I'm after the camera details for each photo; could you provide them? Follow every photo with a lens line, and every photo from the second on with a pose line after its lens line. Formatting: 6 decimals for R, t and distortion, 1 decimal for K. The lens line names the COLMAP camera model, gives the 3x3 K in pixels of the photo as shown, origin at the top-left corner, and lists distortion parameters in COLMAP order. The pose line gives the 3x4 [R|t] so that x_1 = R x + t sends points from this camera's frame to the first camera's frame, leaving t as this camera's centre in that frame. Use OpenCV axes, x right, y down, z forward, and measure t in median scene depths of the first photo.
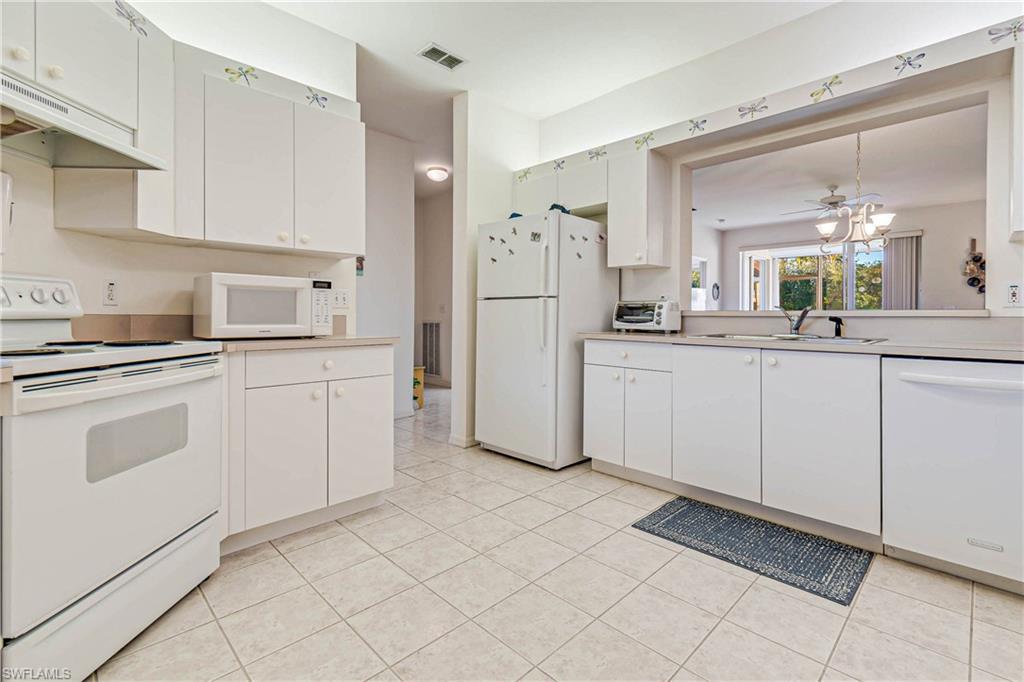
lens RADIAL K [[466.0, 0, 538.3], [0, 466.0, 315.8], [0, 0, 1]] dist [0.005579, -0.001537]
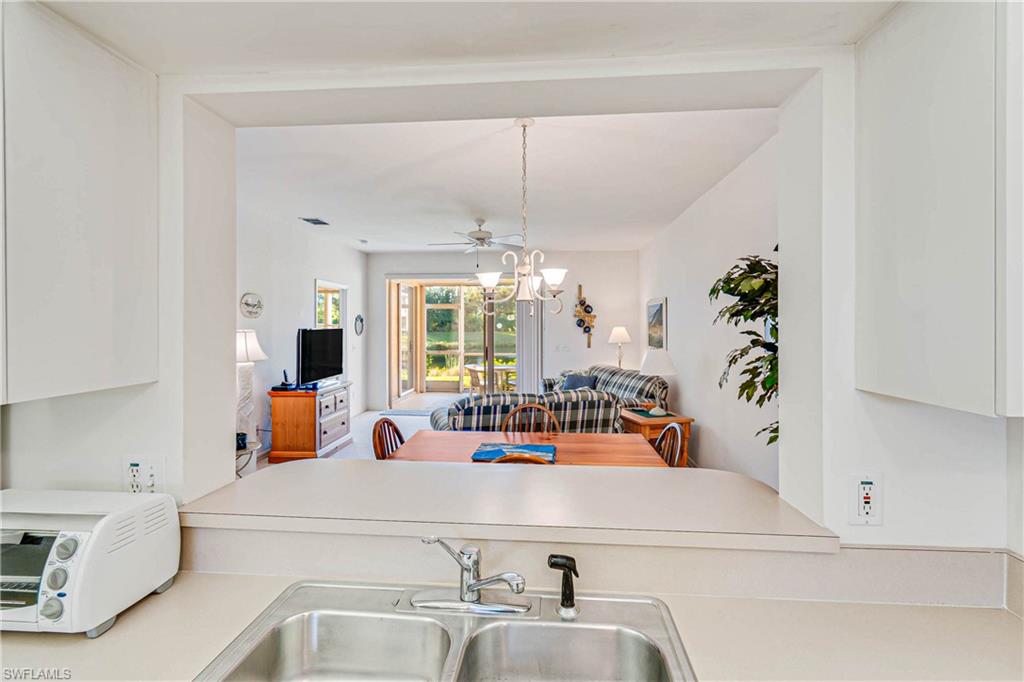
lens RADIAL K [[466.0, 0, 512.0], [0, 466.0, 343.2], [0, 0, 1]] dist [0.005579, -0.001537]
pose [[0.790424, -0.017090, 0.612321, 0.305804], [0.000430, 0.999626, 0.027344, -0.157352], [-0.612560, -0.021350, 0.790136, 0.601916]]
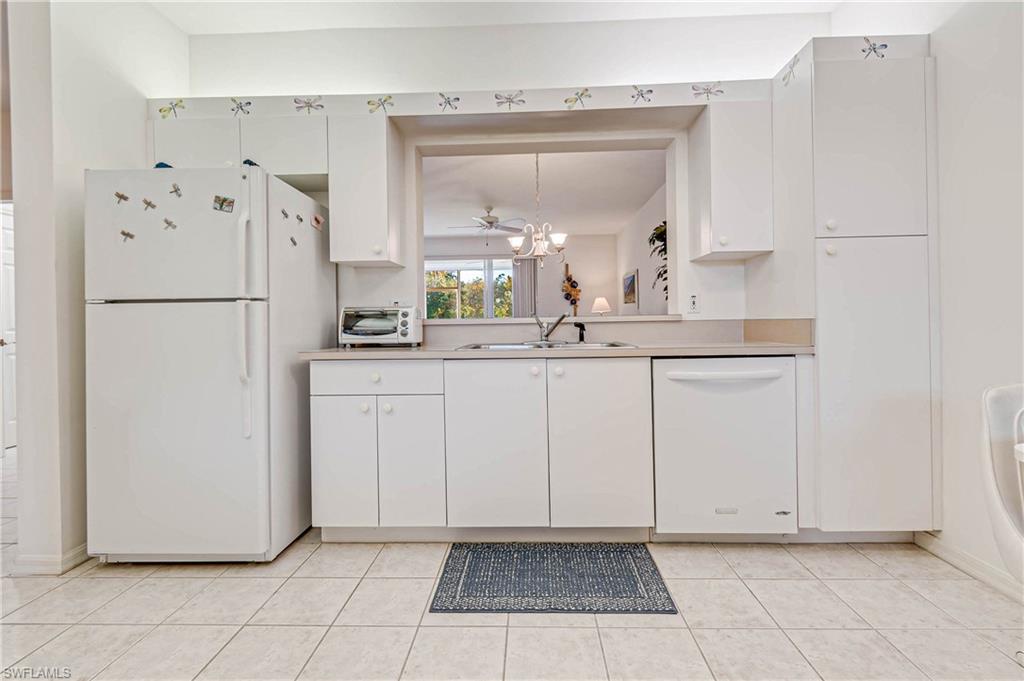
lens RADIAL K [[466.0, 0, 526.2], [0, 466.0, 325.9], [0, 0, 1]] dist [0.005579, -0.001537]
pose [[0.747468, -0.019949, 0.663998, -0.120983], [0.019893, 0.999773, 0.007642, -0.001299], [-0.664000, 0.007497, 0.747695, 0.253822]]
